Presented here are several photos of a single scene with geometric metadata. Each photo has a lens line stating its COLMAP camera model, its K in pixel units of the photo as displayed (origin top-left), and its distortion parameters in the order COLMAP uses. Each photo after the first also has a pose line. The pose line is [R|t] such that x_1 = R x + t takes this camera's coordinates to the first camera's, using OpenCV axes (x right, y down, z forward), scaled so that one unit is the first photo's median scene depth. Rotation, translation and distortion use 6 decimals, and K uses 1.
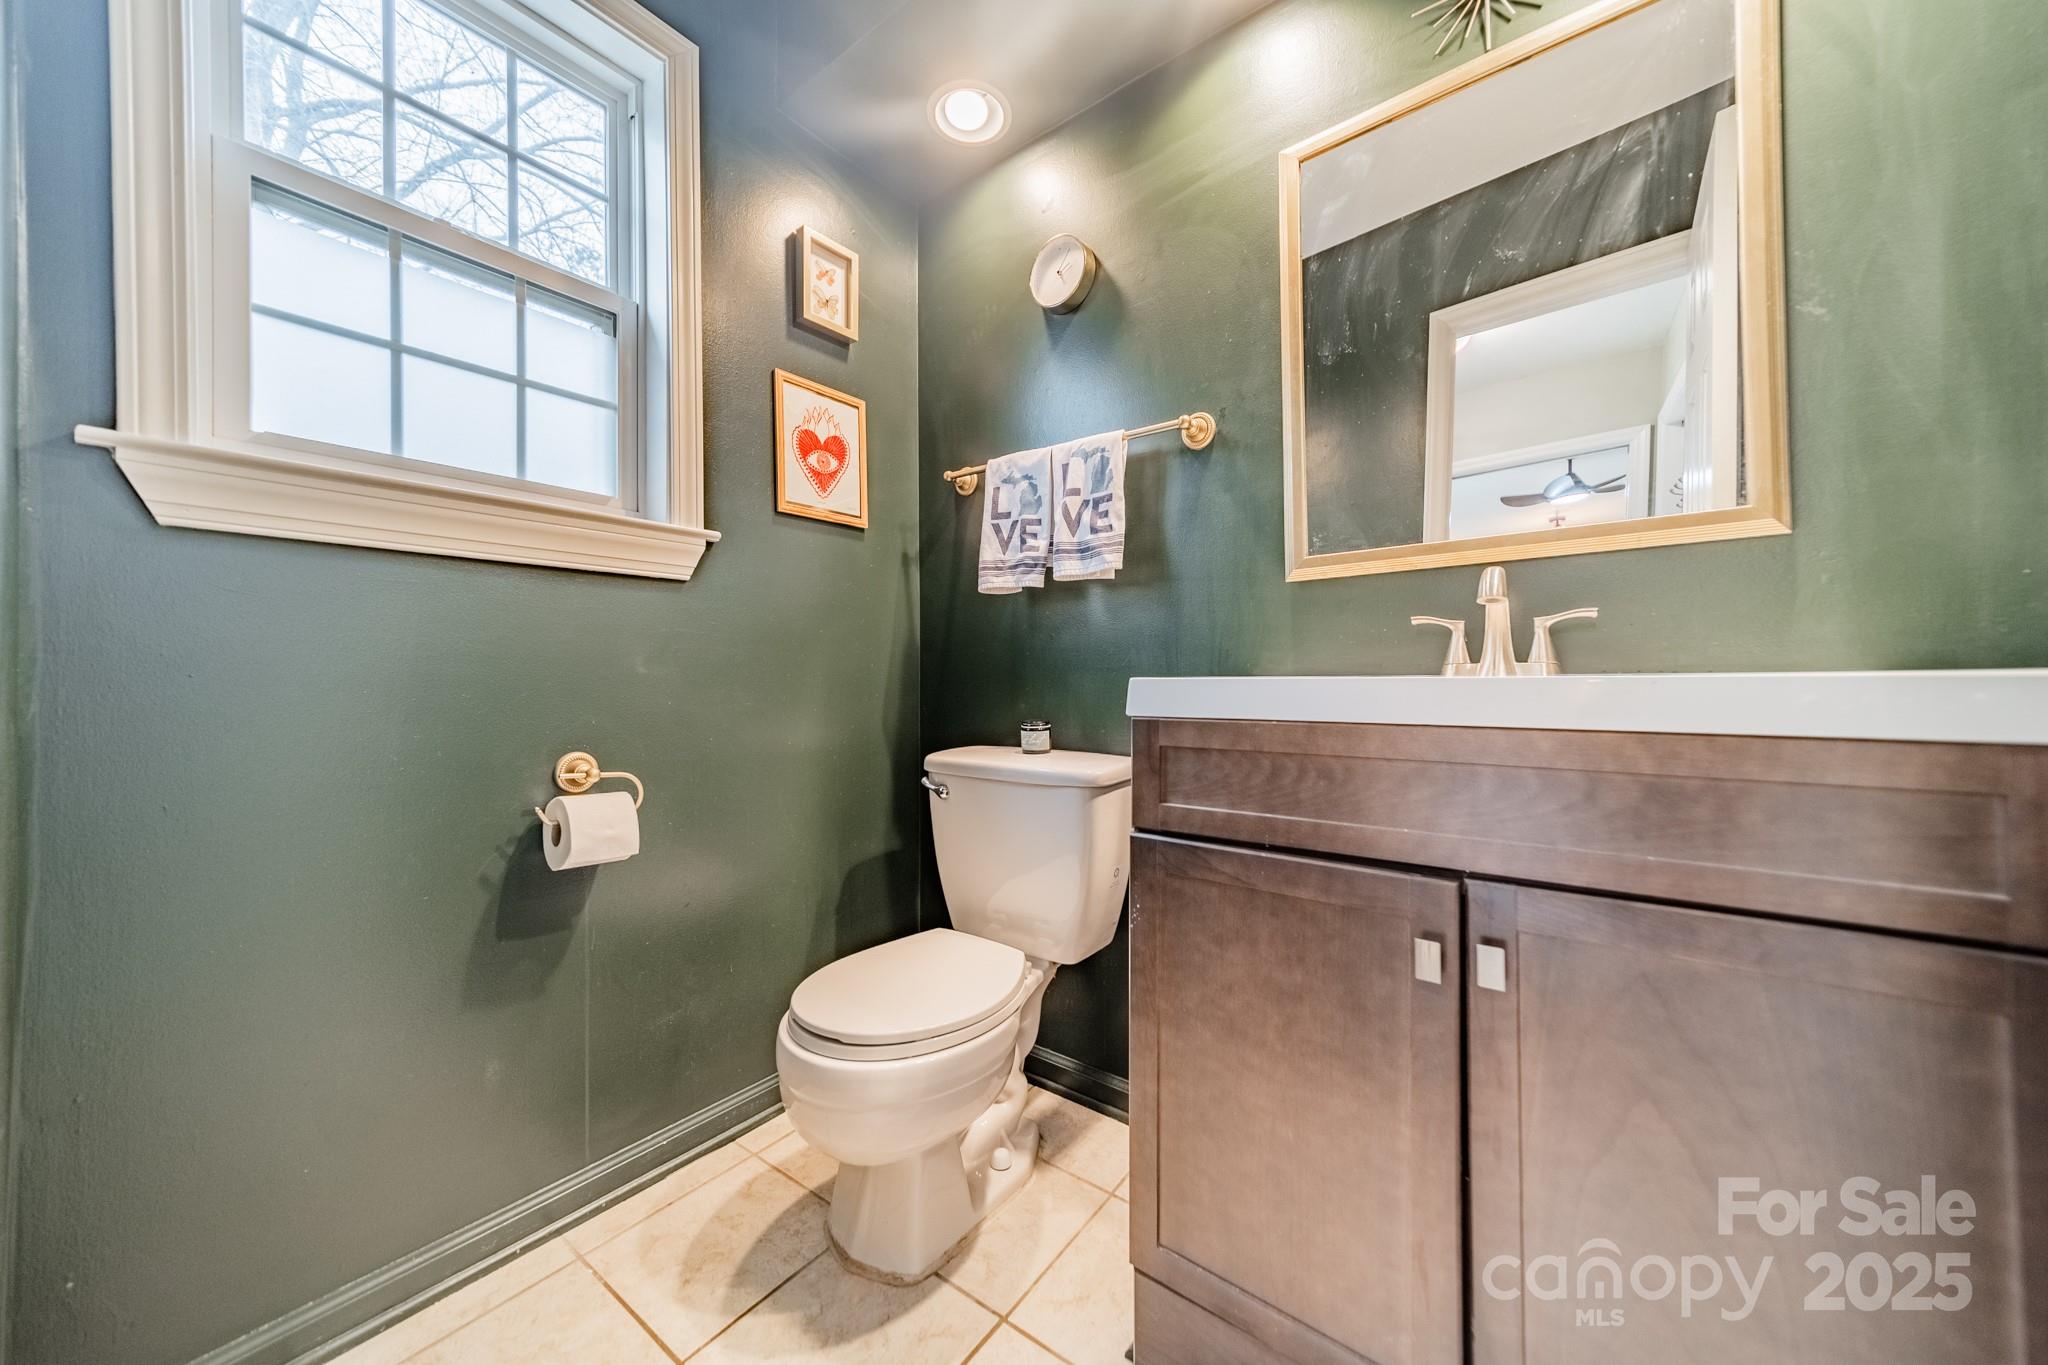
lens RADIAL K [[726.0, 0, 1027.2], [0, 726.0, 682.1], [0, 0, 1]] dist [0.003473, 0.001180]
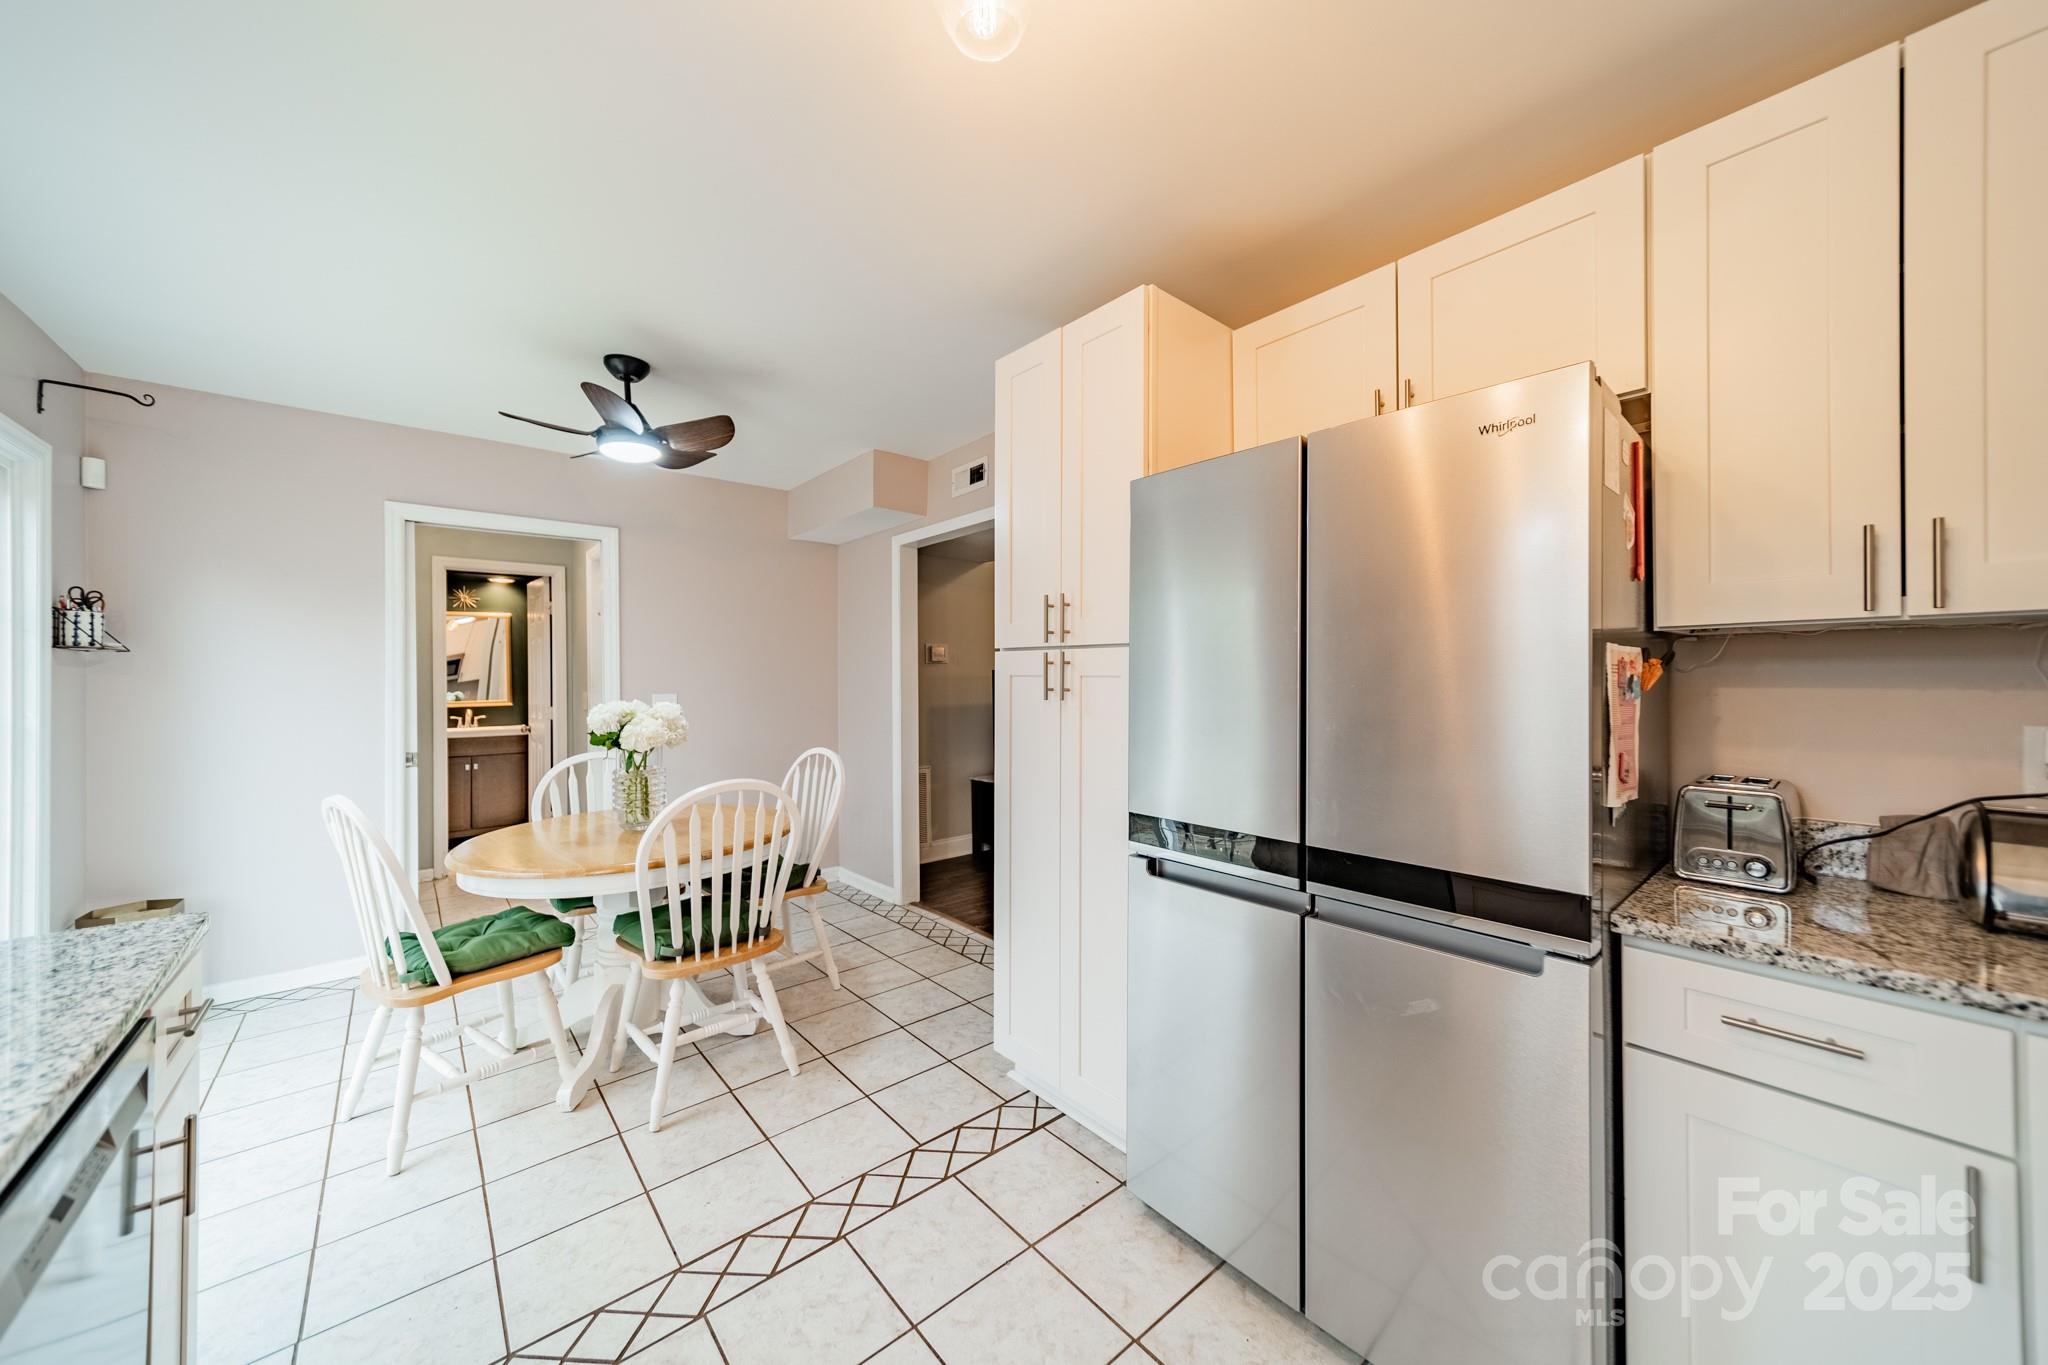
lens RADIAL K [[726.0, 0, 1030.2], [0, 726.0, 684.1], [0, 0, 1]] dist [0.003473, 0.001180]
pose [[0.212091, 0.009249, 0.977206, -4.653312], [-0.002928, 0.999957, -0.008829, -0.365665], [-0.977246, -0.000989, 0.212109, -5.250181]]
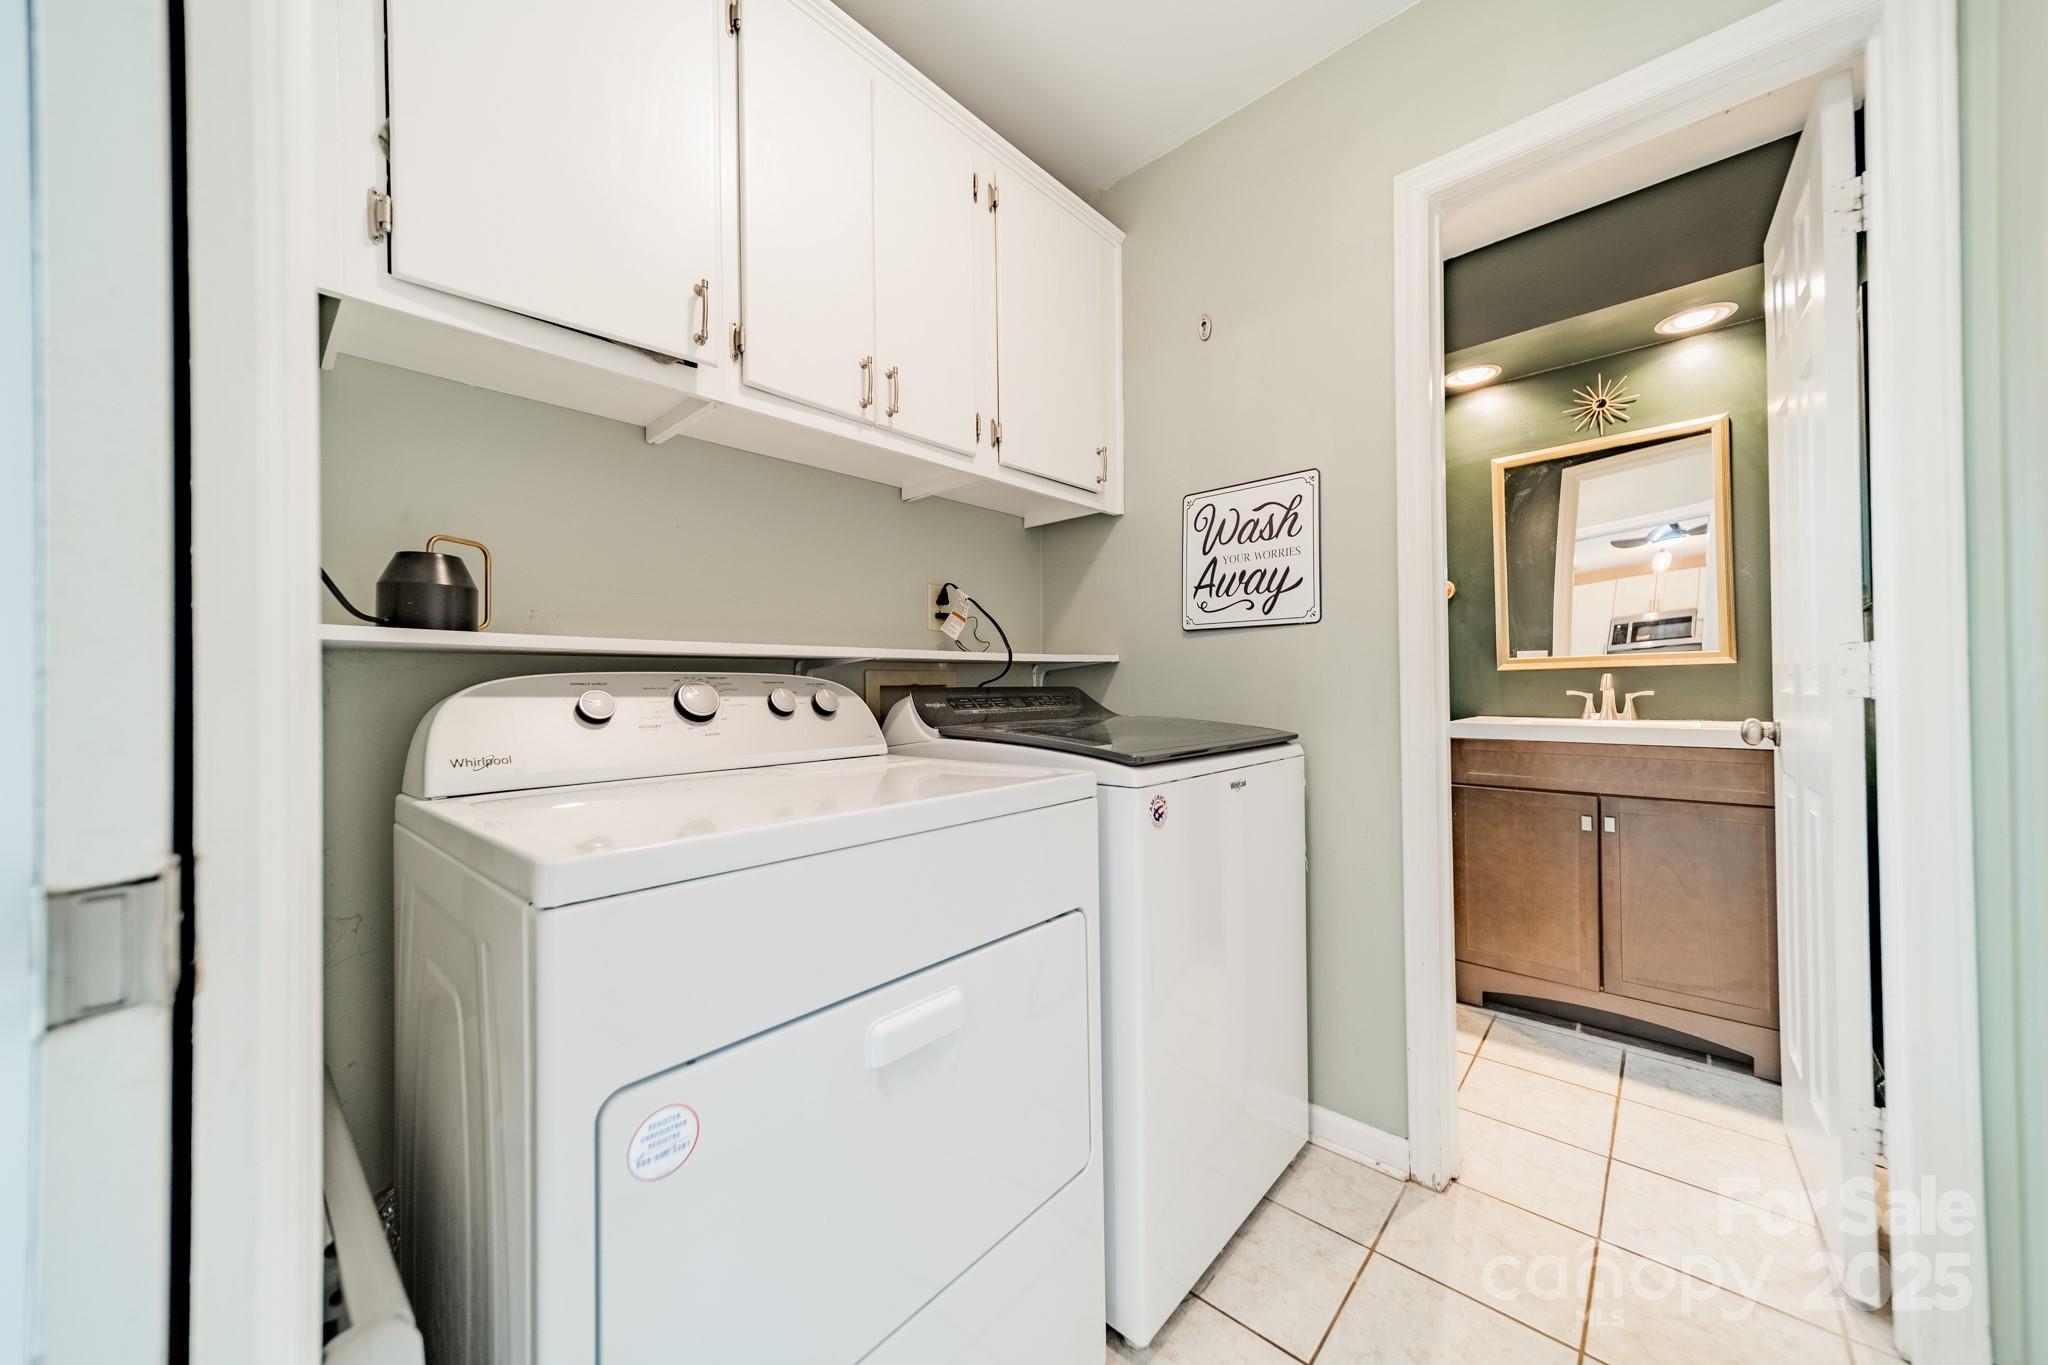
lens RADIAL K [[726.0, 0, 1024.2], [0, 726.0, 684.8], [0, 0, 1]] dist [0.003473, 0.001180]
pose [[0.996159, -0.006381, -0.087336, -1.175859], [0.006536, 0.999978, 0.001488, -0.157985], [0.087324, -0.002054, 0.996178, -1.722489]]
